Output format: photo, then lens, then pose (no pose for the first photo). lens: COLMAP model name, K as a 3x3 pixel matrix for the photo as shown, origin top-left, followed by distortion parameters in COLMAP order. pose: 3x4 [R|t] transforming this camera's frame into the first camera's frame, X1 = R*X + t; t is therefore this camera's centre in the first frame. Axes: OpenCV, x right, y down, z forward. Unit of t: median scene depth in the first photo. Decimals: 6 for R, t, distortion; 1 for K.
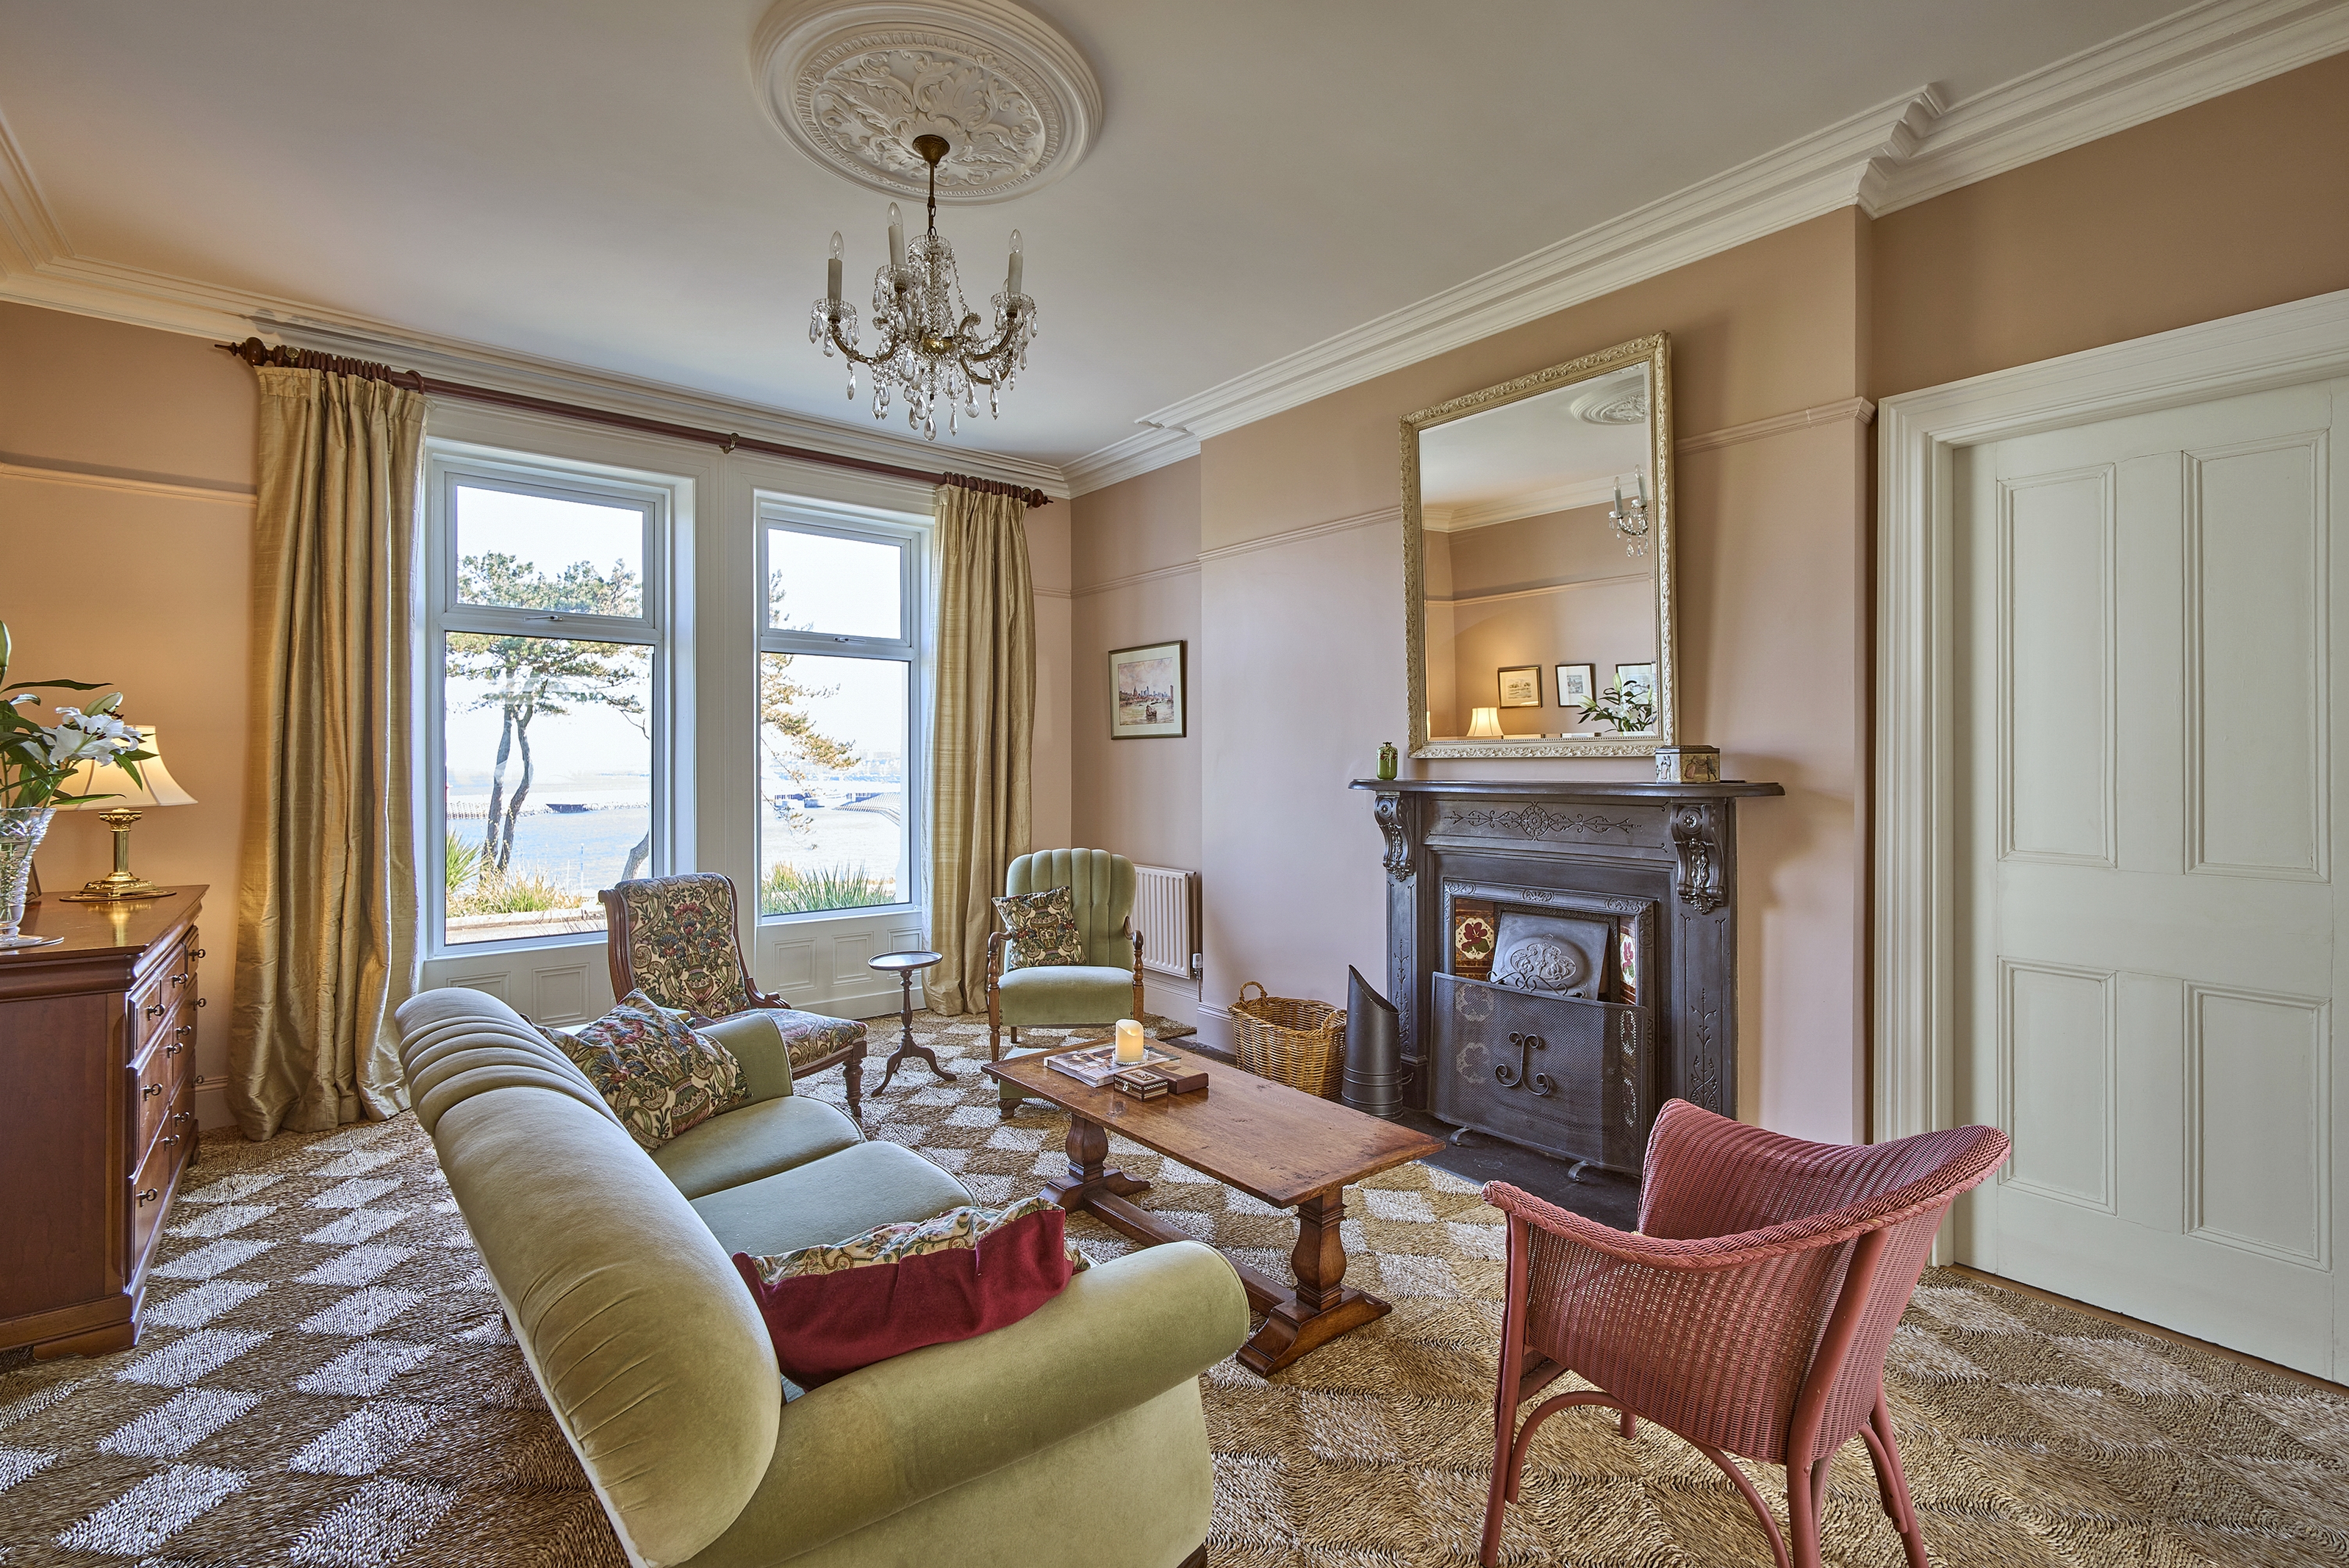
lens RADIAL K [[1017.7, 0, 1175.5], [0, 1017.7, 766.9], [0, 0, 1]] dist [0.000730, -0.000151]
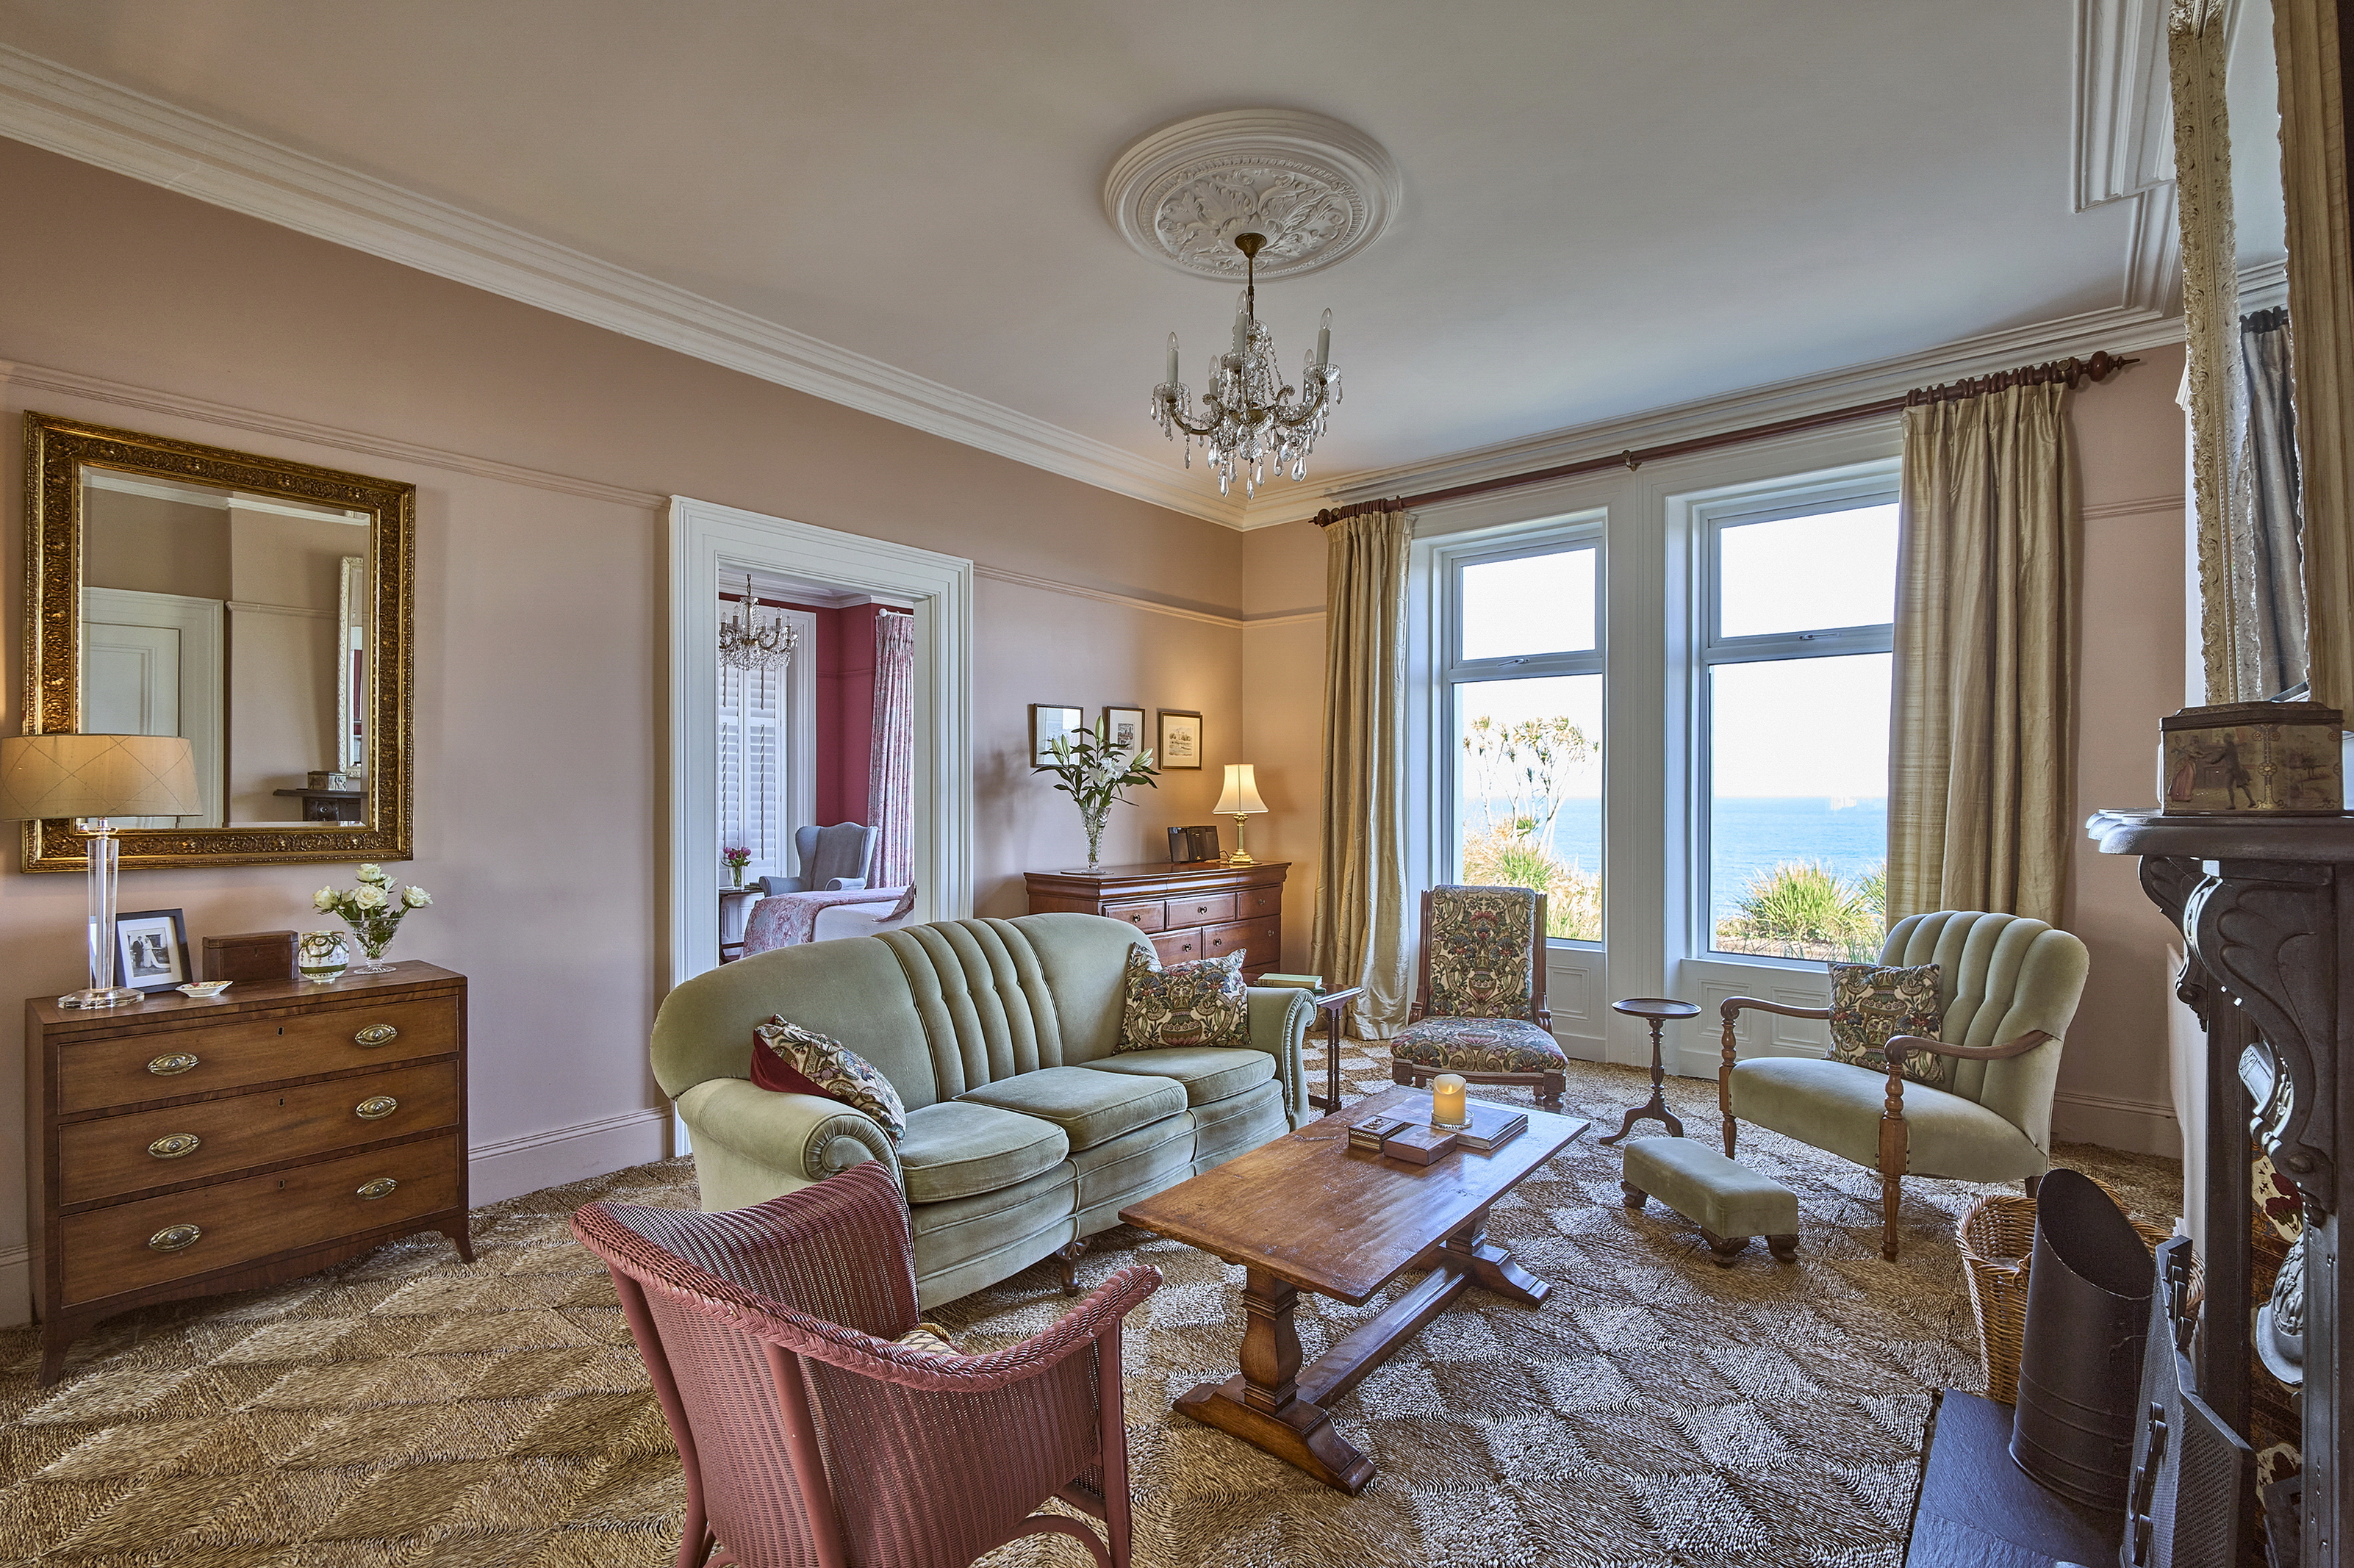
lens RADIAL K [[1075.4, 0, 1171.4], [0, 1075.4, 793.6], [0, 0, 1]] dist [0.000826, 0.000020]
pose [[0.184773, 0.001194, -0.982781, 0.565770], [-0.004462, 0.999990, 0.000376, 0.006900], [0.982771, 0.004316, 0.184776, 0.418288]]
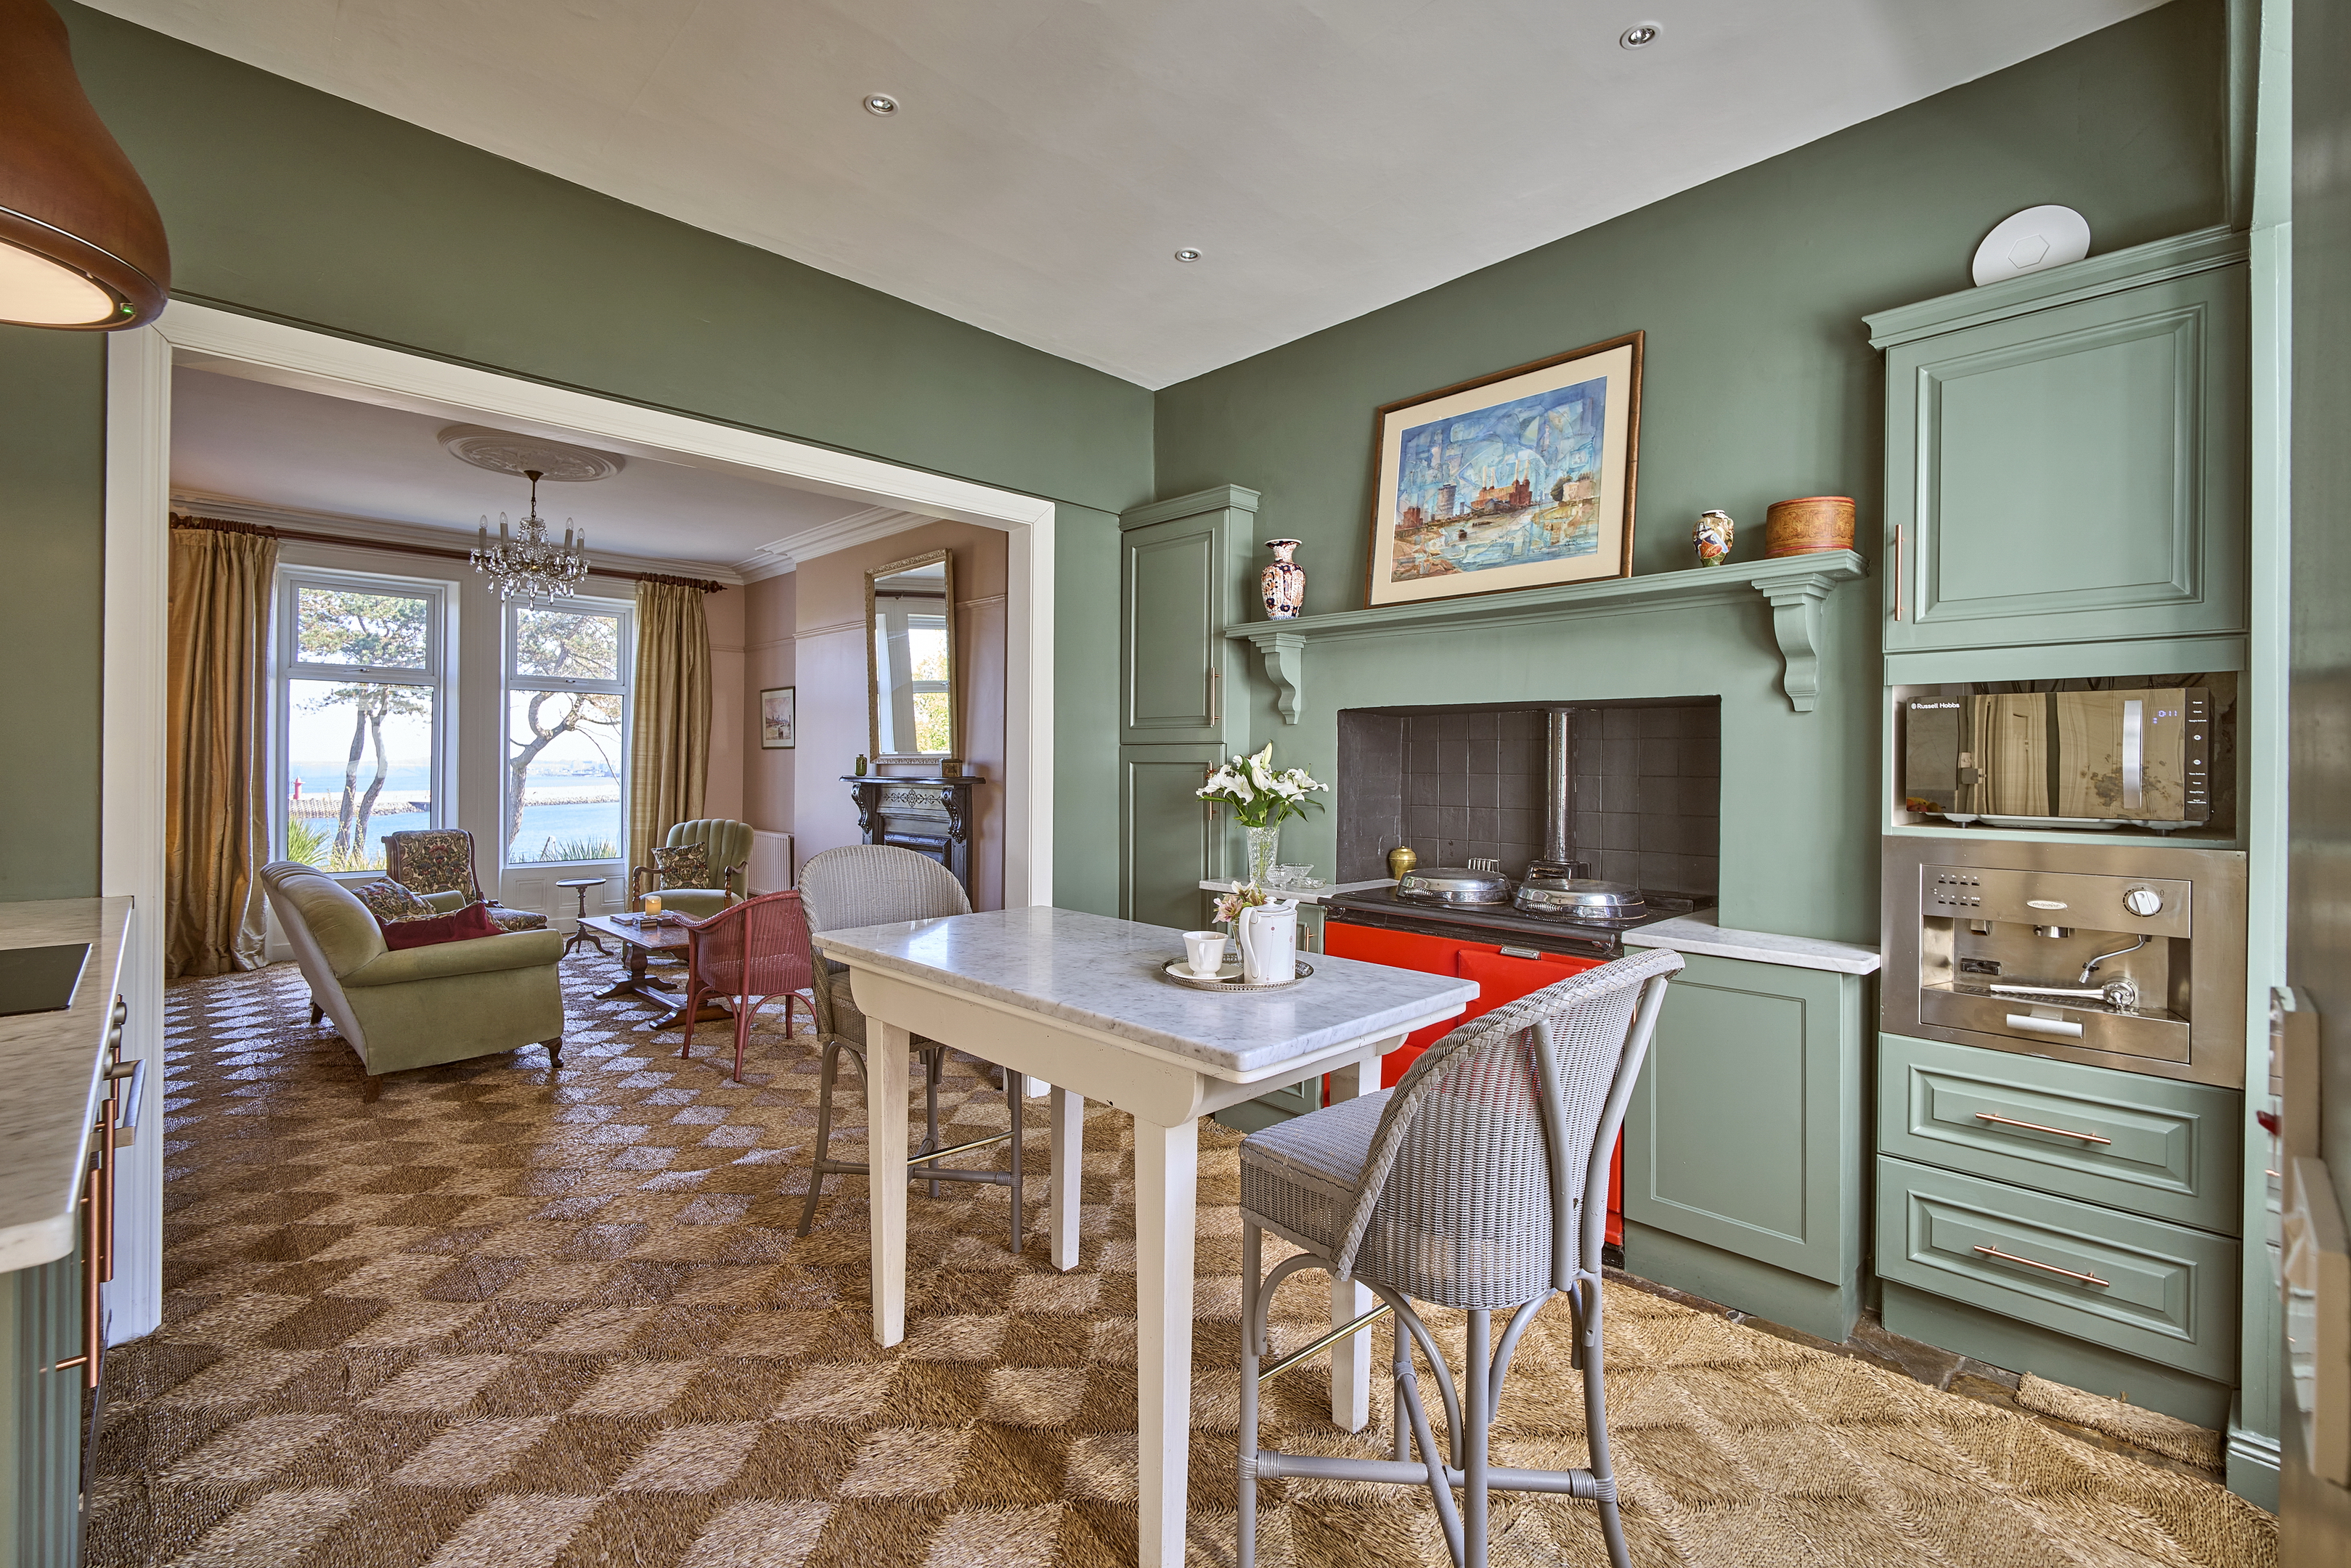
lens RADIAL K [[1026.9, 0, 1164.1], [0, 1026.9, 764.3], [0, 0, 1]] dist [-0.000500, -0.000099]
pose [[0.996786, 0.008242, 0.079690, 0.548598], [-0.007813, 0.999953, -0.005686, -0.000824], [-0.079733, 0.005045, 0.996804, -0.748782]]
